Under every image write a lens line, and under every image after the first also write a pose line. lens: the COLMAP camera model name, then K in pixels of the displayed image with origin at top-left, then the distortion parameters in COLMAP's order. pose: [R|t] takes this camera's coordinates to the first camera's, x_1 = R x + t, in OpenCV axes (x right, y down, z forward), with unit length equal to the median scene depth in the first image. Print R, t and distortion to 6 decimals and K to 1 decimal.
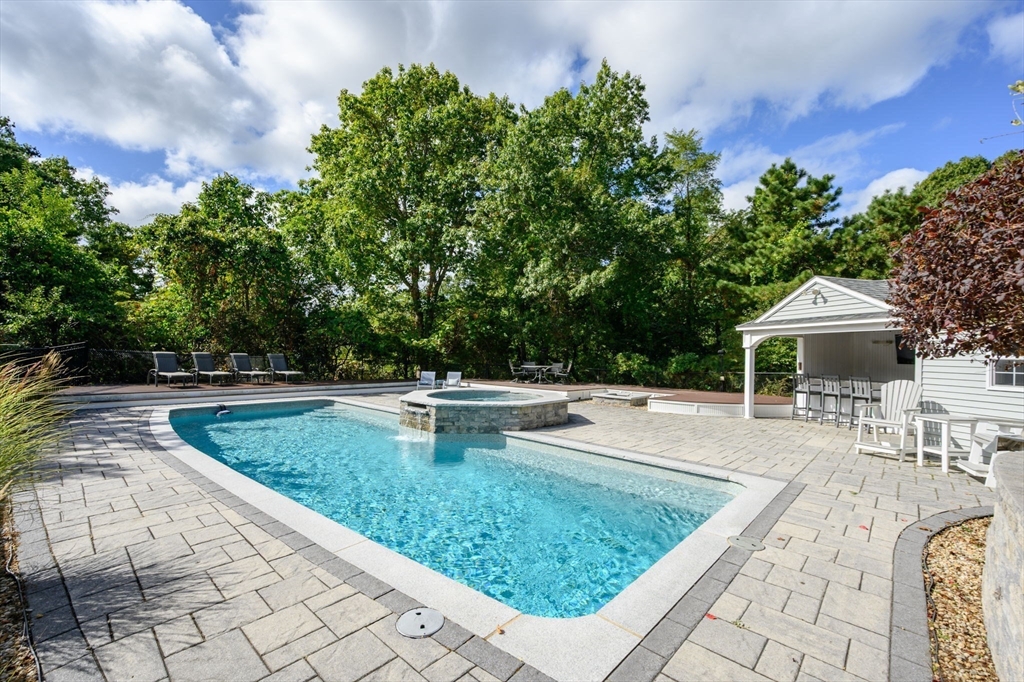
lens RADIAL K [[438.1, 0, 511.6], [0, 438.1, 348.2], [0, 0, 1]] dist [0.004463, 0.001732]
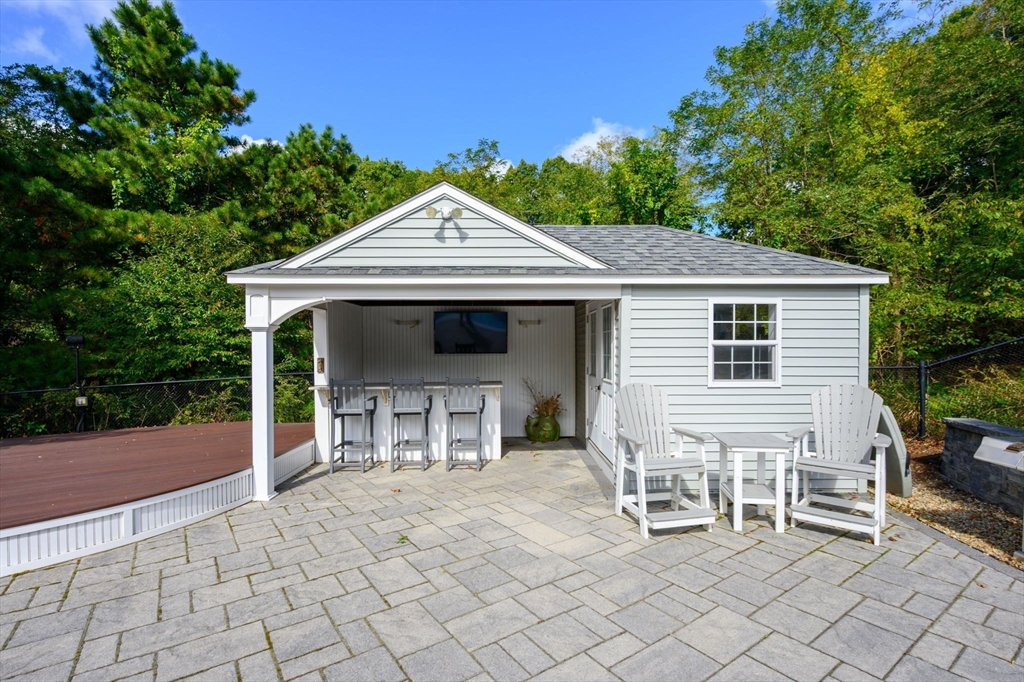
lens RADIAL K [[468.0, 0, 509.8], [0, 468.0, 354.1], [0, 0, 1]] dist [0.009107, -0.000622]
pose [[0.206332, -0.042940, 0.977539, 0.155620], [0.001053, 0.999046, 0.043663, 0.003573], [-0.978482, -0.007980, 0.206180, 0.668320]]
